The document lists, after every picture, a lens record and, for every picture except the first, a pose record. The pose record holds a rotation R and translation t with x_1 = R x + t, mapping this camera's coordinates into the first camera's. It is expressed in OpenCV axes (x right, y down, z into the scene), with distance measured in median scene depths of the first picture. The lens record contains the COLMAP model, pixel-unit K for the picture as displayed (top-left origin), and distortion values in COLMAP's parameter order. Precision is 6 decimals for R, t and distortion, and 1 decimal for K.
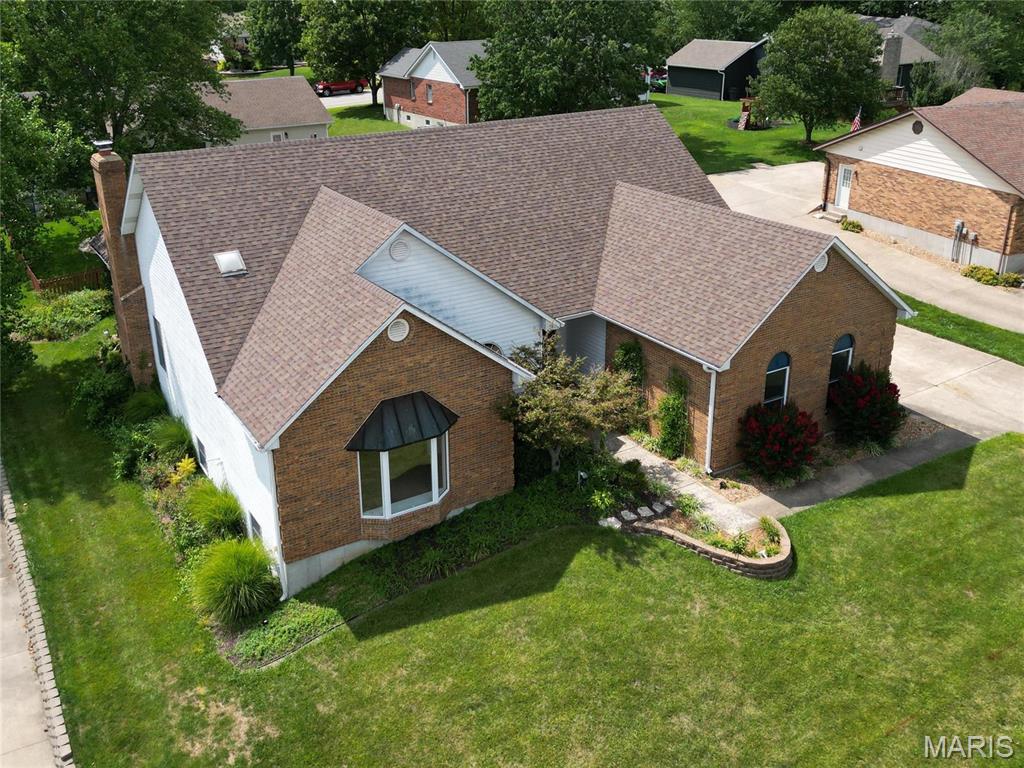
lens RADIAL K [[938.0, 0, 490.5], [0, 938.0, 324.5], [0, 0, 1]] dist [0.076908, -0.078622]
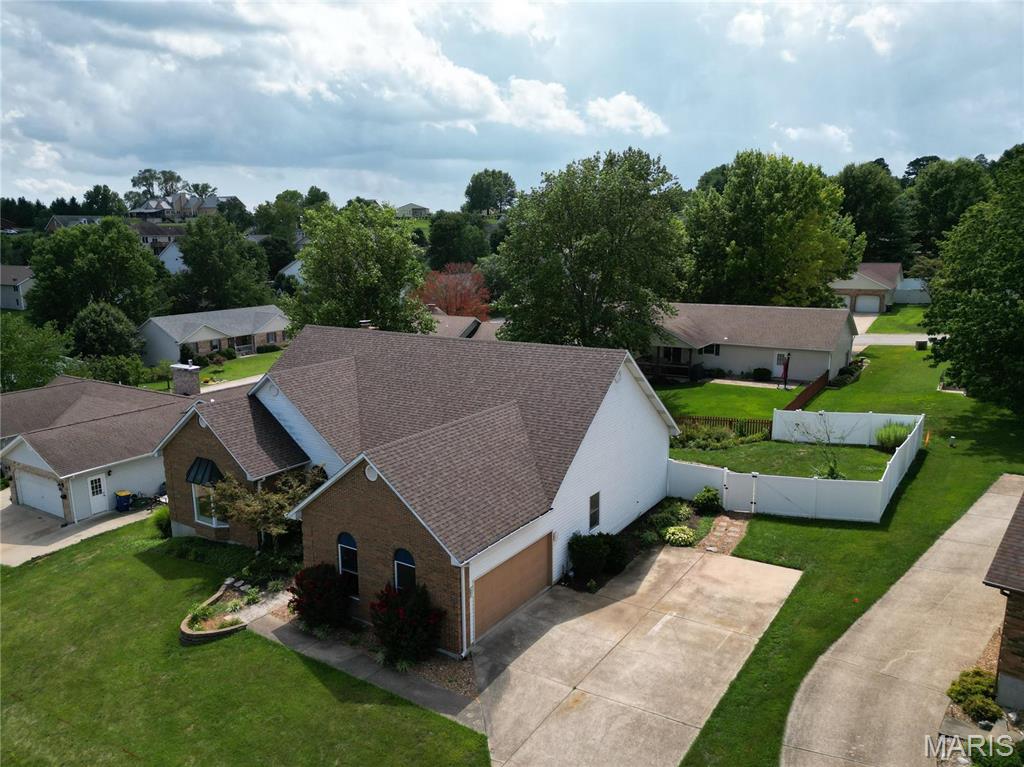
lens RADIAL K [[769.3, 0, 478.3], [0, 769.3, 391.5], [0, 0, 1]] dist [0.039924, -0.004587]
pose [[0.406583, 0.193154, -0.892962, 1.303089], [-0.304723, 0.950098, 0.066766, -0.280189], [0.861298, 0.244961, 0.445152, 0.674399]]
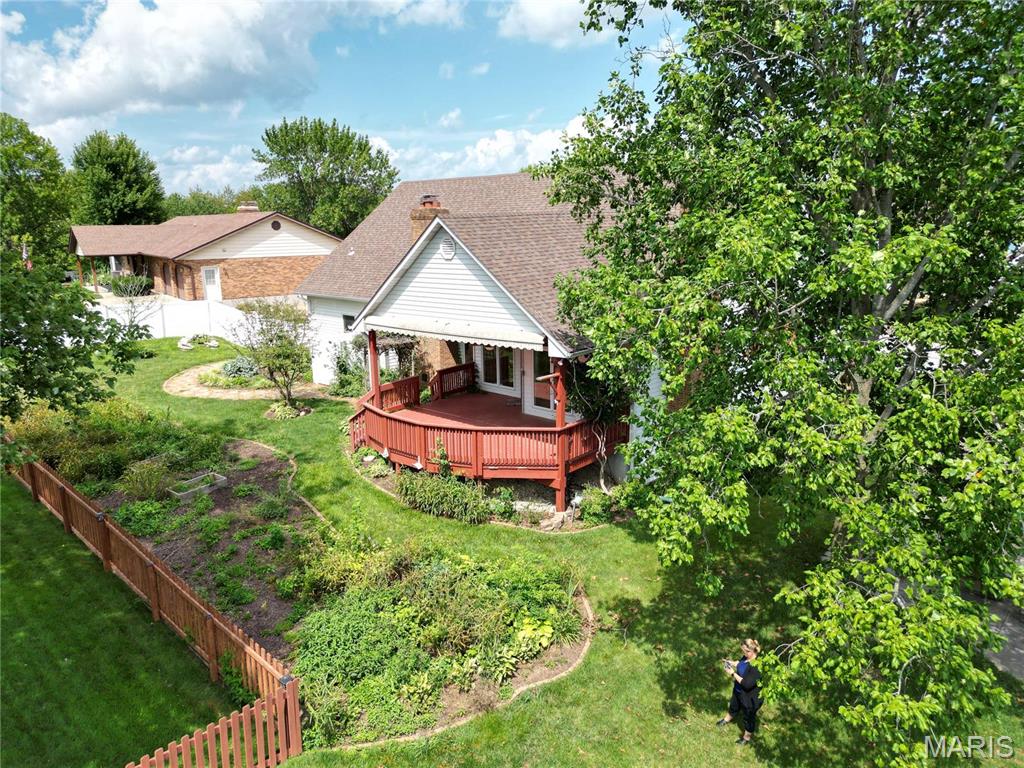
lens RADIAL K [[719.5, 0, 509.3], [0, 719.5, 381.8], [0, 0, 1]] dist [0.075426, -0.076775]
pose [[-0.269717, -0.190825, 0.943842, -1.249186], [0.348193, 0.894518, 0.280354, -0.310387], [-0.897783, 0.404256, -0.174823, 1.663746]]
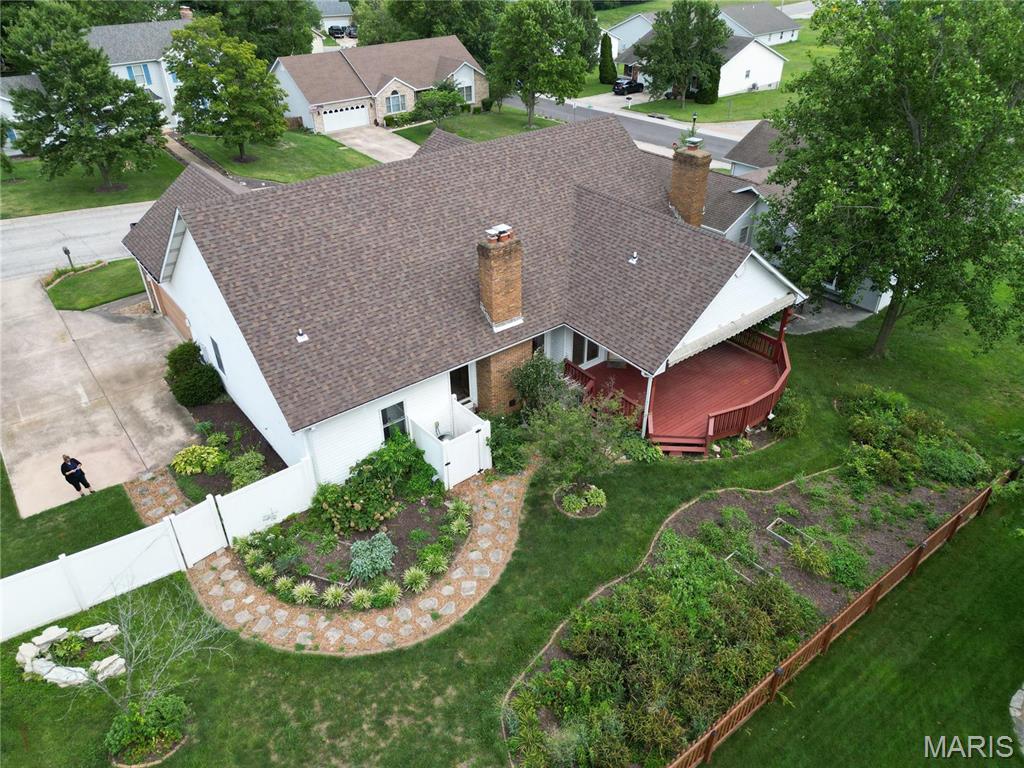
lens RADIAL K [[719.5, 0, 509.3], [0, 719.5, 381.8], [0, 0, 1]] dist [0.075426, -0.076775]
pose [[-0.992871, 0.084674, -0.083893, -0.068505], [-0.016516, 0.599305, 0.800350, -0.943102], [0.118046, 0.796030, -0.593634, 2.206130]]
